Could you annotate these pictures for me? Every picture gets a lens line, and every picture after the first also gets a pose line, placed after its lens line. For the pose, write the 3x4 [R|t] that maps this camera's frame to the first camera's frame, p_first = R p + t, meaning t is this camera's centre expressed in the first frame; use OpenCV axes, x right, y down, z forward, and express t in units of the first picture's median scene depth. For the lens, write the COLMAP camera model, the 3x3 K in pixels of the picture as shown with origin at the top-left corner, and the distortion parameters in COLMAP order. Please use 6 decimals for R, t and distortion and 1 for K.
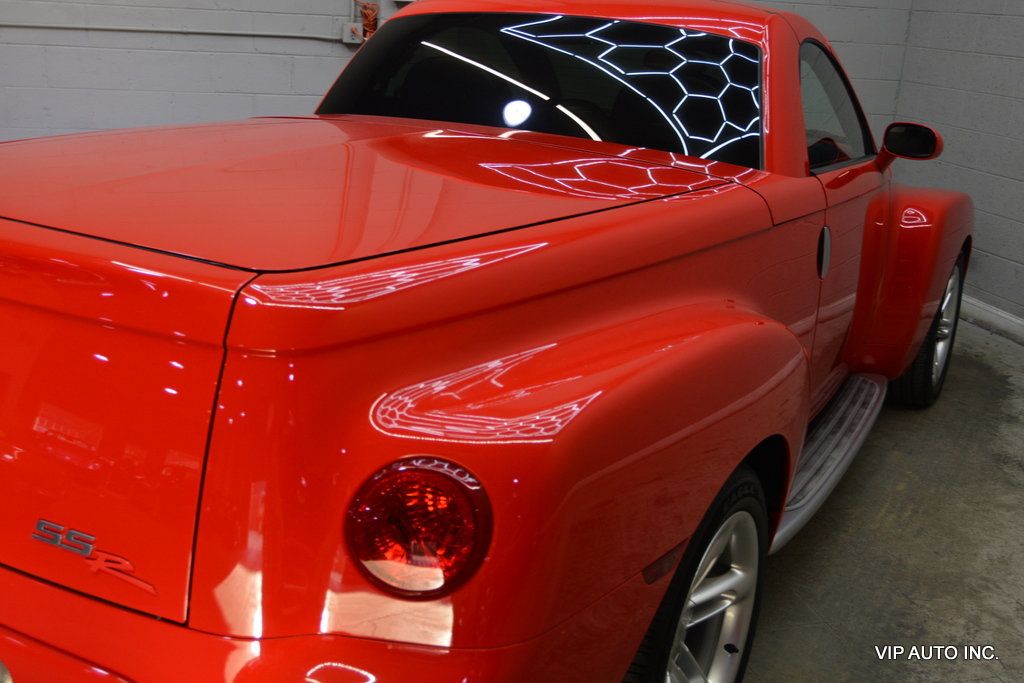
lens RADIAL K [[1093.7, 0, 495.2], [0, 1093.7, 344.6], [0, 0, 1]] dist [0.011156, 0.000000]
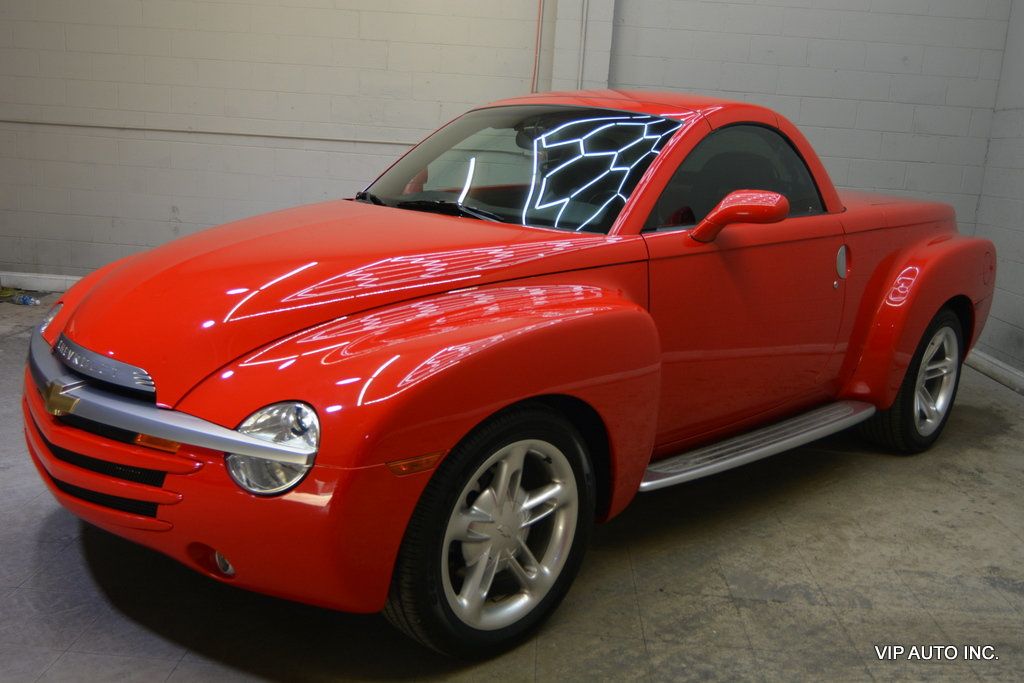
lens RADIAL K [[935.2, 0, 496.3], [0, 935.2, 340.9], [0, 0, 1]] dist [-0.011386, 0.000000]
pose [[0.952341, 0.069134, -0.297099, 0.303776], [-0.104034, 0.989195, -0.103296, 0.137283], [0.286748, 0.129281, 0.949243, -0.187053]]
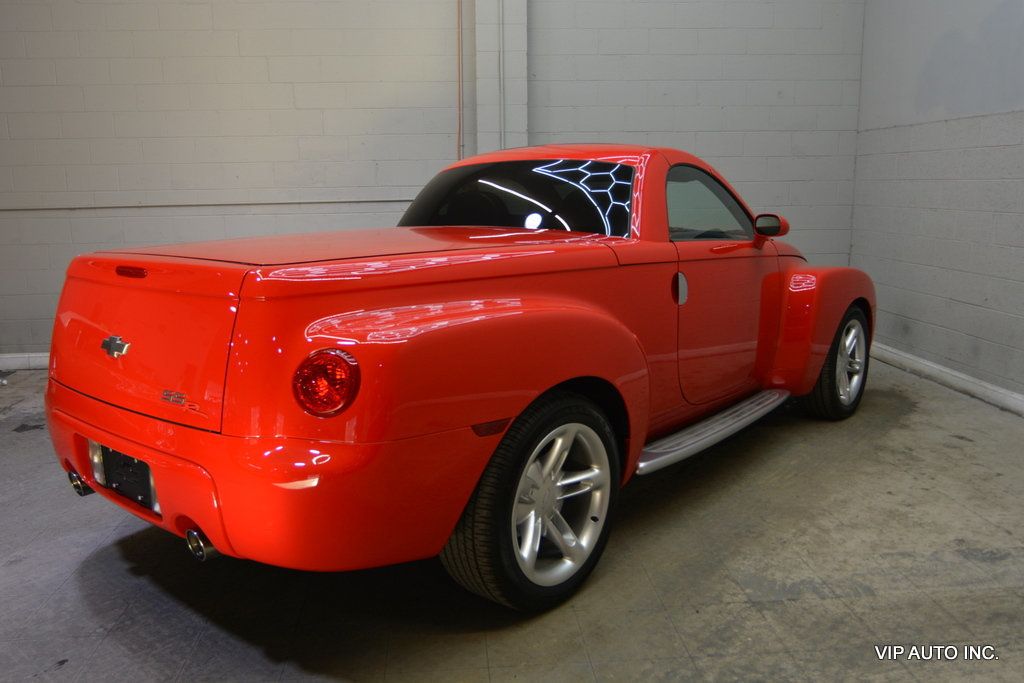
lens RADIAL K [[825.5, 0, 492.1], [0, 825.5, 343.6], [0, 0, 1]] dist [-0.009188, 0.002181]
pose [[0.980565, -0.033319, -0.193345, 0.196700], [0.008935, 0.992035, -0.125642, 0.108413], [0.195991, 0.121472, 0.973053, -0.160829]]
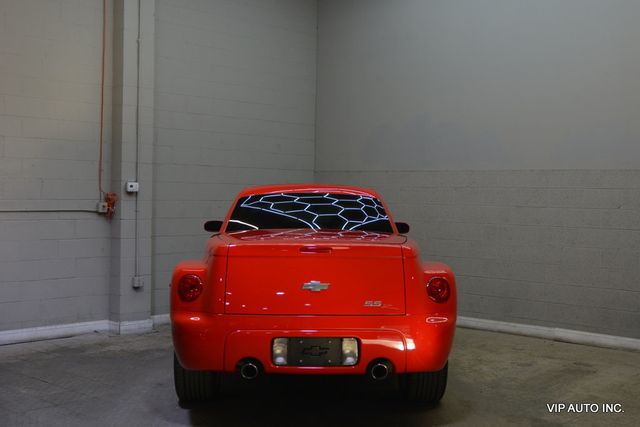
lens RADIAL K [[870.4, 0, 317.1], [0, 870.4, 210.5], [0, 0, 1]] dist [0.004323, 0.000000]
pose [[0.842163, -0.053664, 0.536547, -0.989830], [0.194484, 0.958291, -0.209416, 0.204589], [-0.502930, 0.280712, 0.817473, -0.777298]]
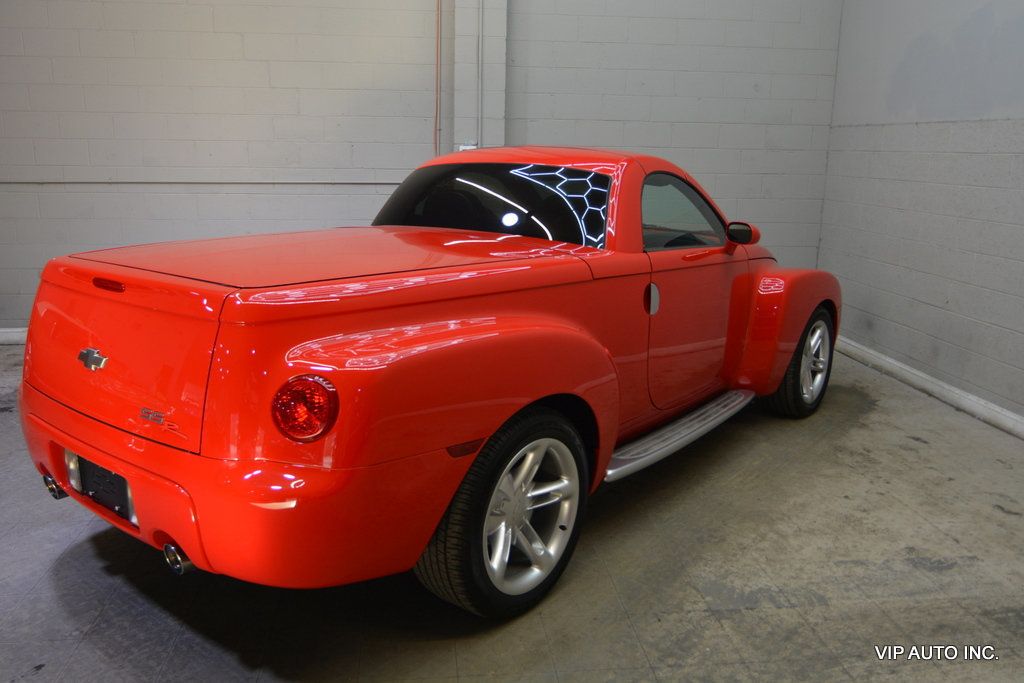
lens RADIAL K [[825.5, 0, 491.9], [0, 825.5, 342.5], [0, 0, 1]] dist [-0.009188, 0.002181]
pose [[0.987165, -0.004673, -0.159638, 0.196227], [-0.008745, 0.996491, -0.083246, 0.063615], [0.159467, 0.083573, 0.983659, -0.179668]]
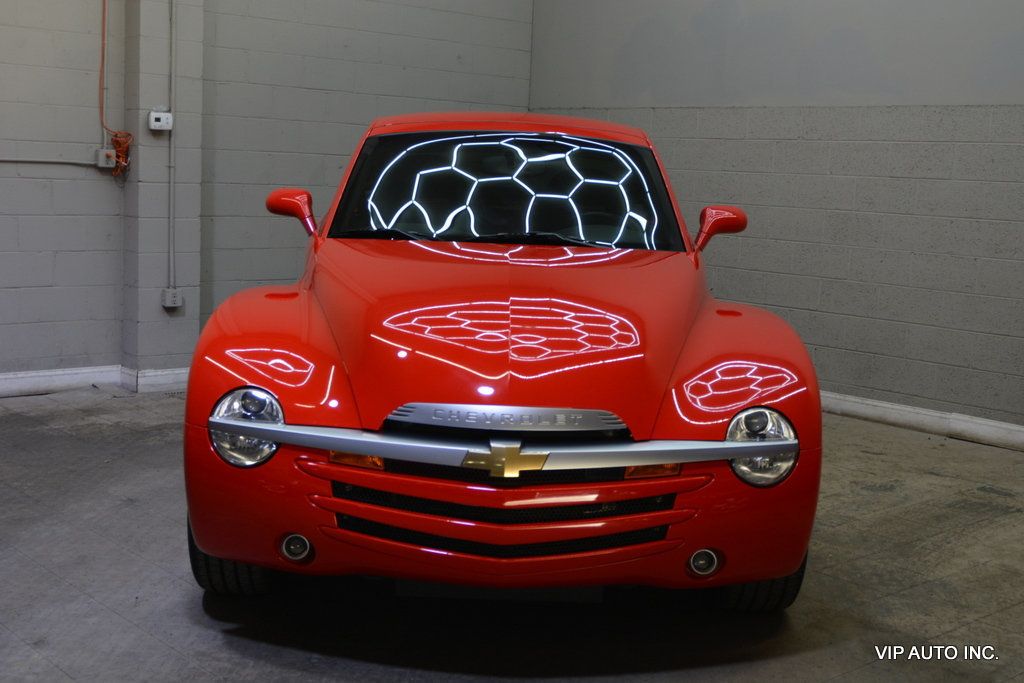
lens RADIAL K [[1315.7, 0, 504.5], [0, 1315.7, 344.4], [0, 0, 1]] dist [-0.006337, 0.000000]
pose [[0.887307, -0.081036, 0.454004, -0.581190], [0.149707, 0.981741, -0.117356, 0.168195], [-0.436204, 0.172098, 0.883237, -0.454440]]
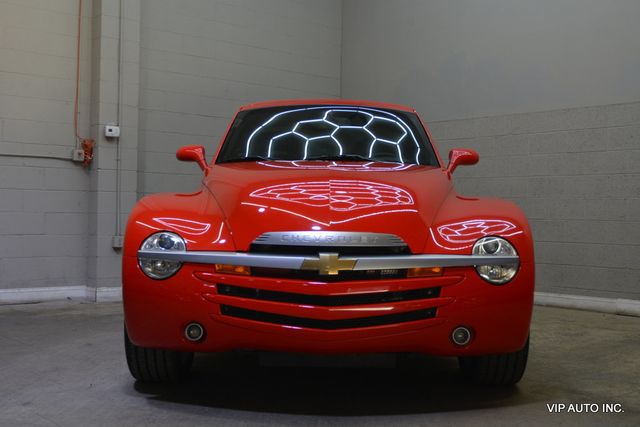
lens RADIAL K [[822.3, 0, 314.3], [0, 822.3, 207.8], [0, 0, 1]] dist [-0.006337, 0.000000]
pose [[0.893223, -0.039916, 0.447839, -0.578782], [0.171443, 0.951034, -0.257180, 0.303025], [-0.415644, 0.306498, 0.856329, -0.401050]]
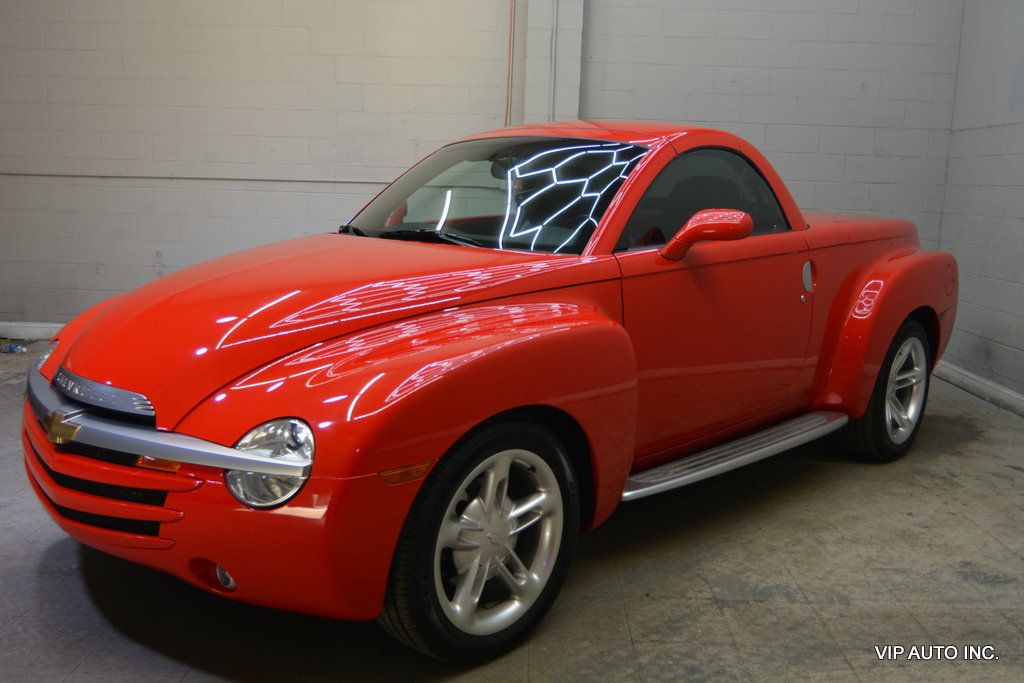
lens RADIAL K [[935.2, 0, 495.2], [0, 935.2, 343.7], [0, 0, 1]] dist [-0.011386, 0.000000]
pose [[0.959063, 0.022512, -0.282297, 0.314876], [-0.065400, 0.987496, -0.143440, 0.158160], [0.275538, 0.156030, 0.948543, -0.215993]]
